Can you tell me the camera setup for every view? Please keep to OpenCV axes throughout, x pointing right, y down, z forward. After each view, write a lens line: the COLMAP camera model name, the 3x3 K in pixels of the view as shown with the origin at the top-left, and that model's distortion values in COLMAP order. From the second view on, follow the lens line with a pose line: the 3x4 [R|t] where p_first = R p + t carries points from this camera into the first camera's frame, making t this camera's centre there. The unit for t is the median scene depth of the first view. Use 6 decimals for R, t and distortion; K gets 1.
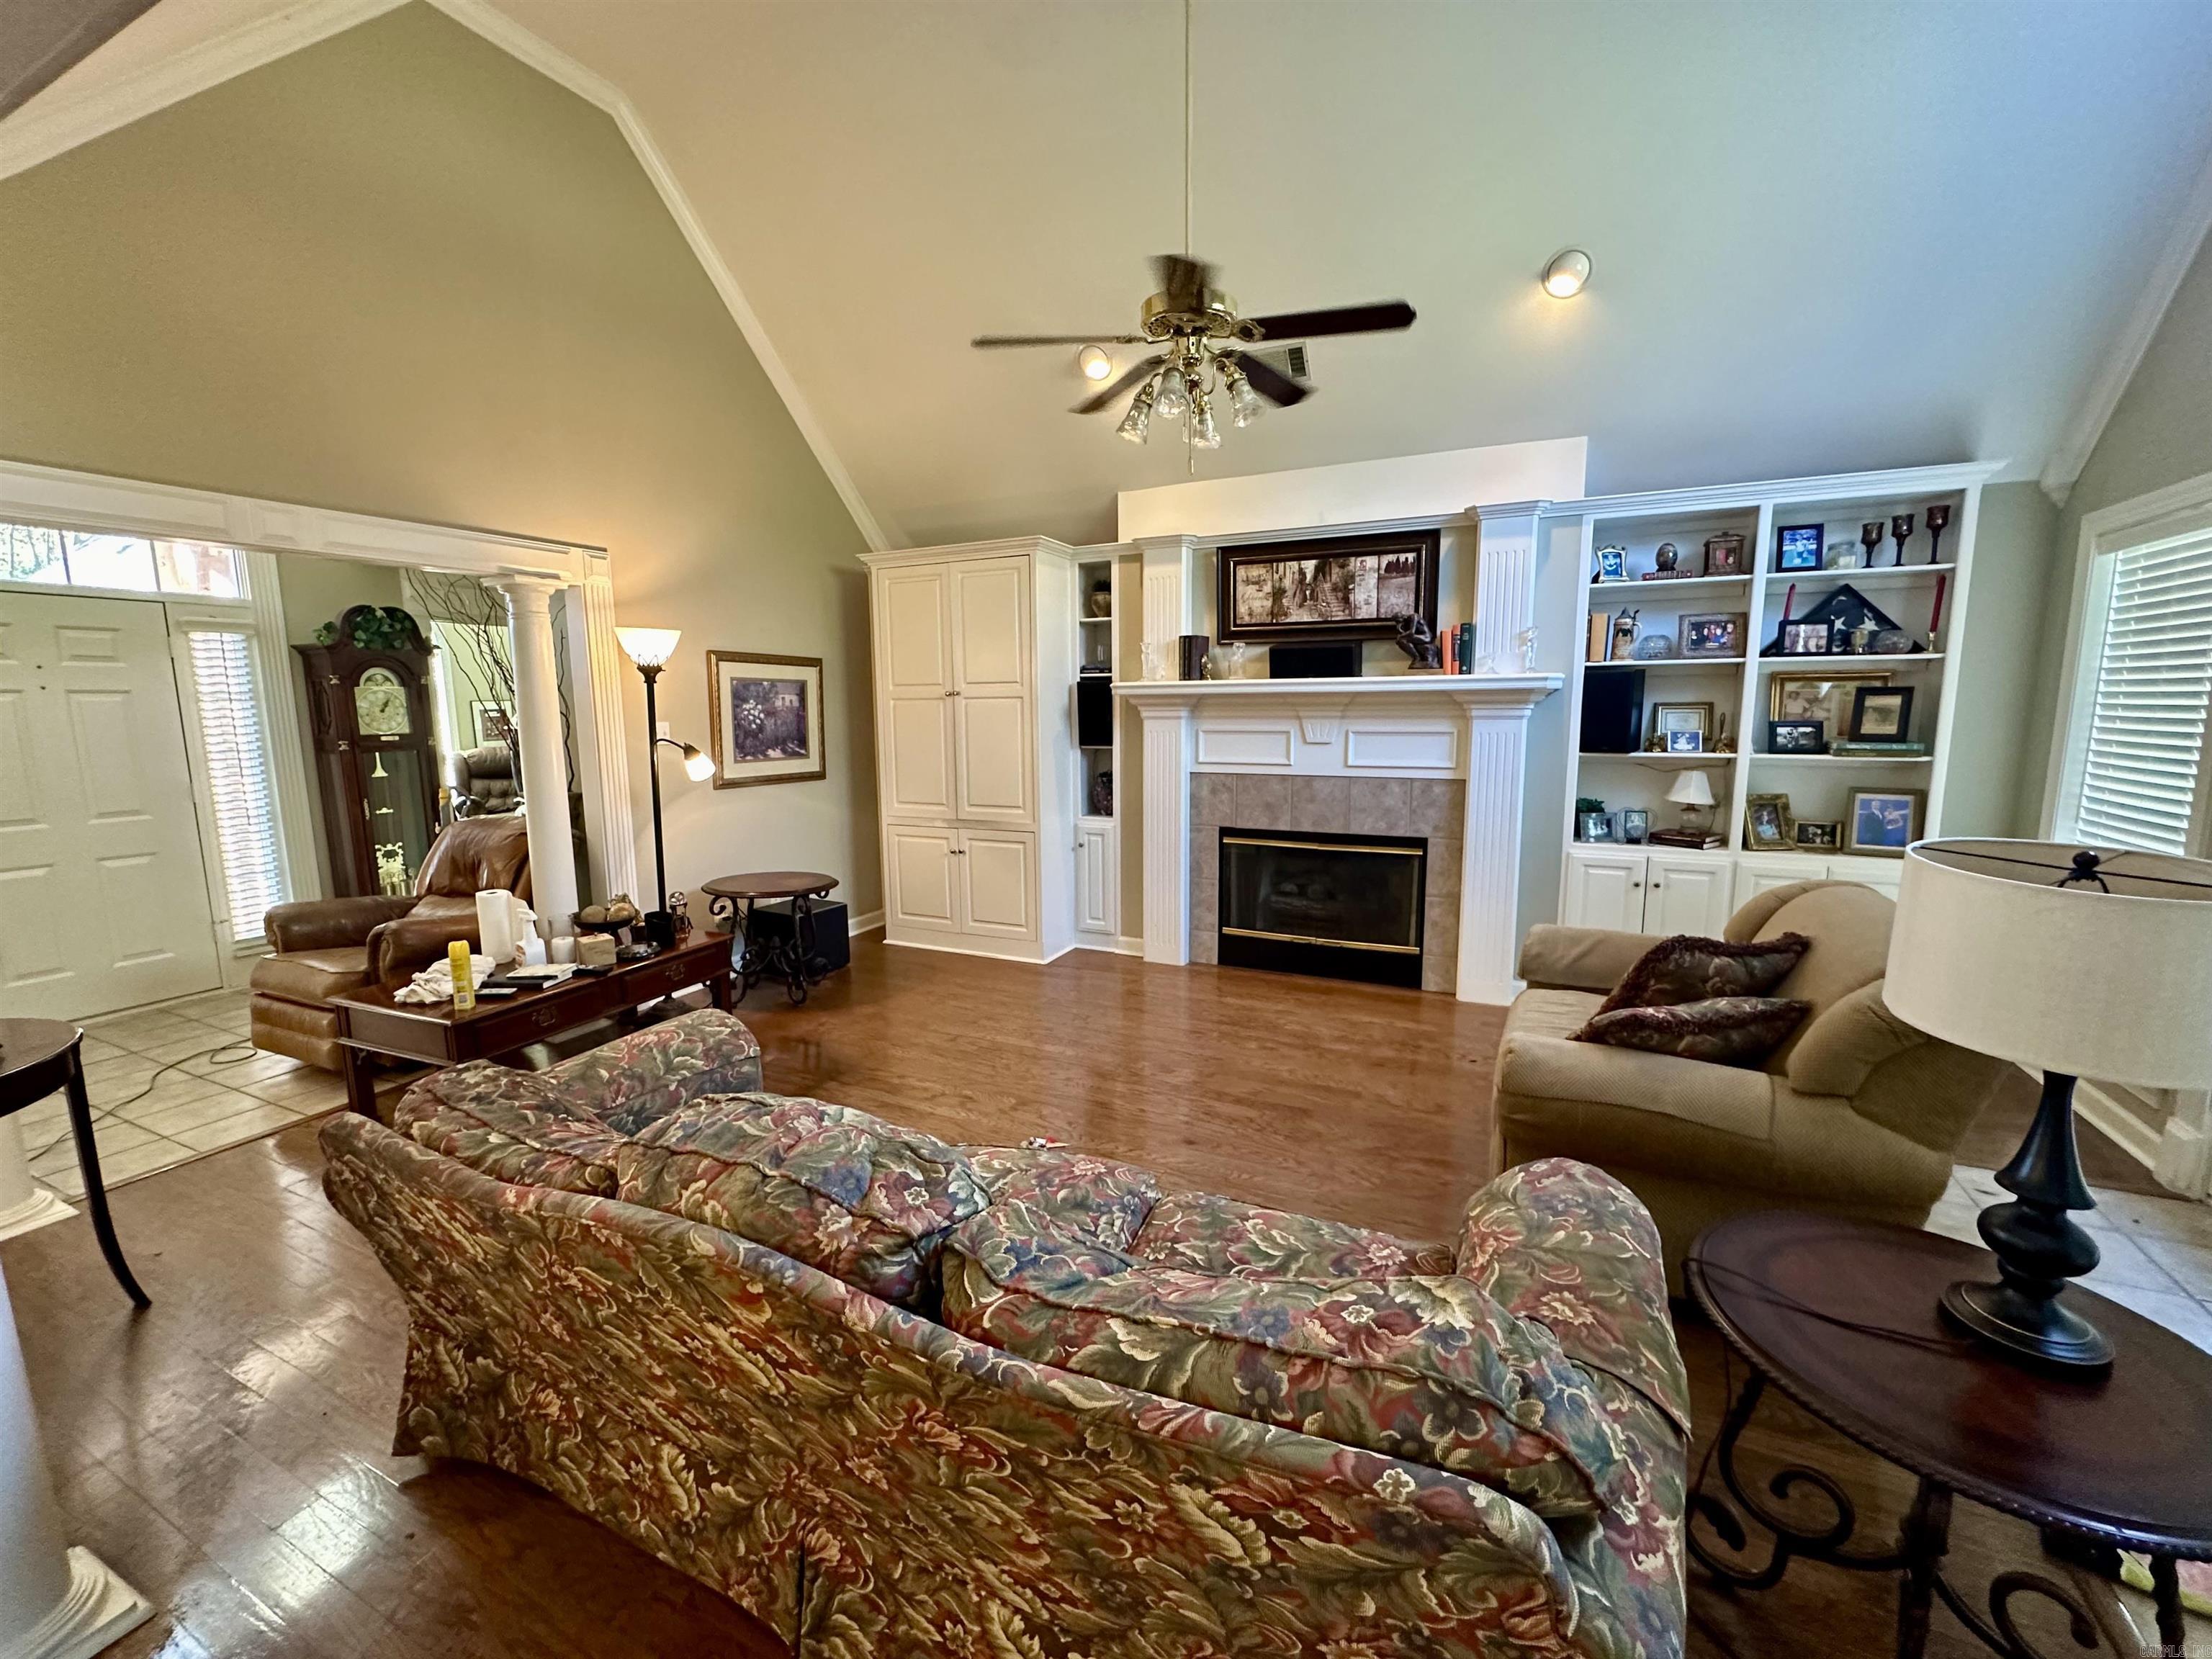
lens RADIAL K [[896.2, 0, 1110.8], [0, 896.2, 828.7], [0, 0, 1]] dist [0.002144, 0.000124]
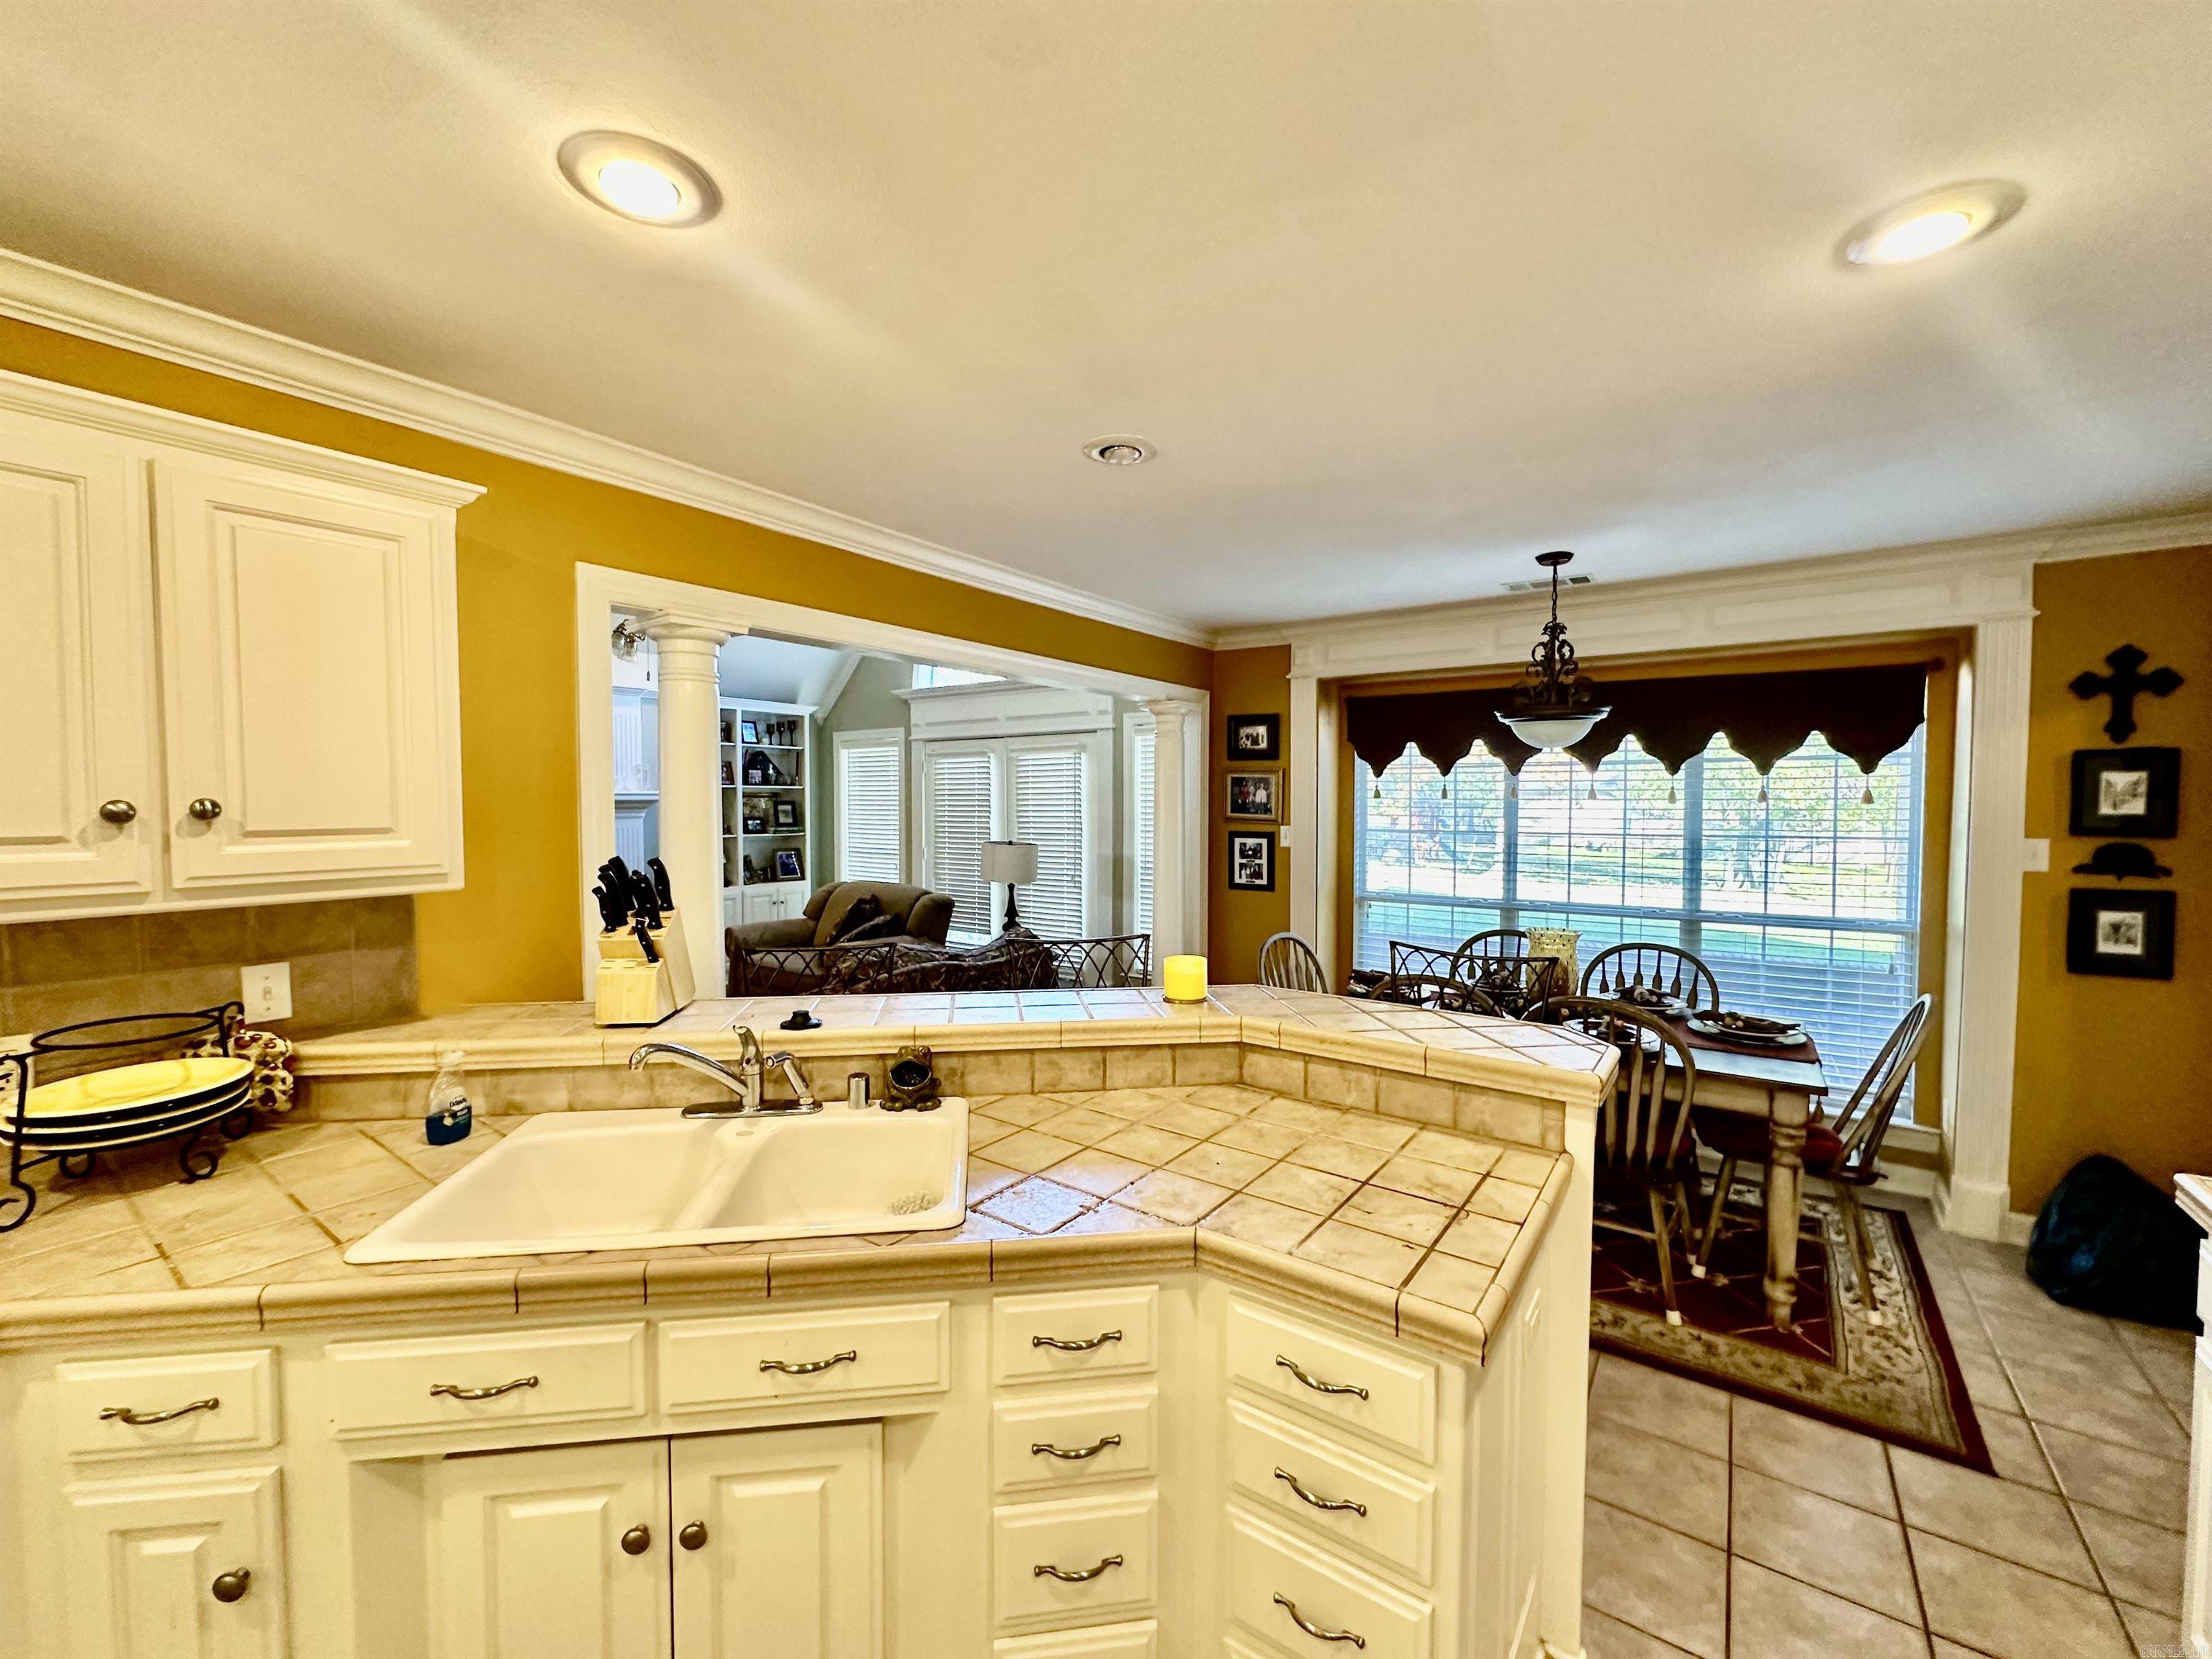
lens RADIAL K [[896.2, 0, 1110.8], [0, 896.2, 828.7], [0, 0, 1]] dist [0.002144, 0.000124]
pose [[0.172775, -0.025656, 0.984627, -0.902534], [0.137415, 0.990512, 0.001696, 0.008193], [-0.975329, 0.135010, 0.174661, -0.093984]]
